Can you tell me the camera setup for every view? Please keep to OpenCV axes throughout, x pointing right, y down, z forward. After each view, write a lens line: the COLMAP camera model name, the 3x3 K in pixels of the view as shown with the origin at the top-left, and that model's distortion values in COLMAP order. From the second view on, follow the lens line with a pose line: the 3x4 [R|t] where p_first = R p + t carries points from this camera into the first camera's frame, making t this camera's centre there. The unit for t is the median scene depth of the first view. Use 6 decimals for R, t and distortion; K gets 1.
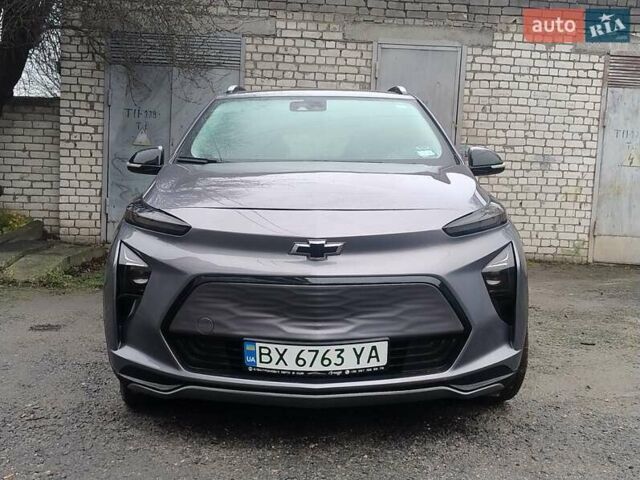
lens RADIAL K [[766.0, 0, 320.0], [0, 766.0, 240.0], [0, 0, 1]] dist [0.024823, 0.025623]
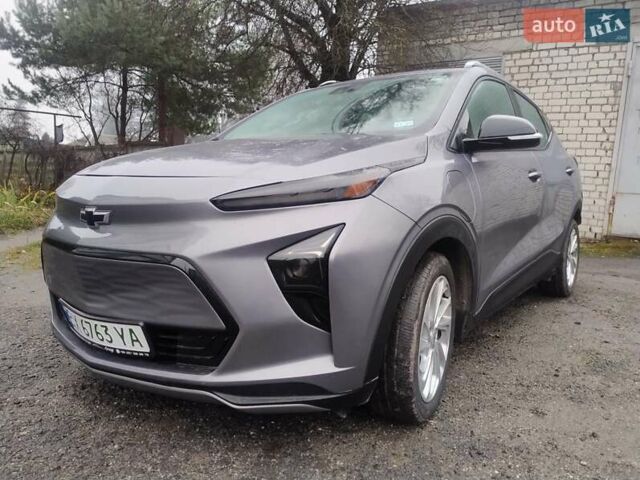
lens RADIAL K [[499.3, 0, 320.0], [0, 499.3, 240.0], [0, 0, 1]] dist [0.003397, -0.004383]
pose [[0.801008, 0.076798, -0.593708, 0.159934], [-0.051698, 0.996906, 0.059204, -0.002897], [0.596418, -0.016729, 0.802500, 0.182540]]
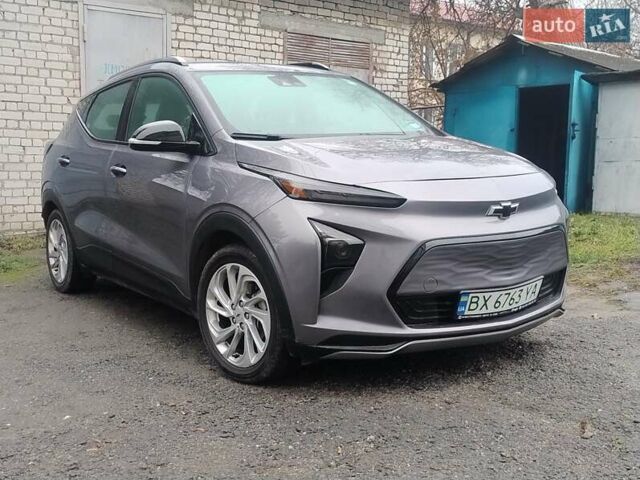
lens RADIAL K [[766.0, 0, 320.0], [0, 766.0, 240.0], [0, 0, 1]] dist [0.024823, 0.025623]
pose [[0.818241, -0.097272, 0.566586, -0.253115], [0.069753, 0.995098, 0.070105, -0.012519], [-0.570628, -0.017841, 0.821015, 0.046582]]
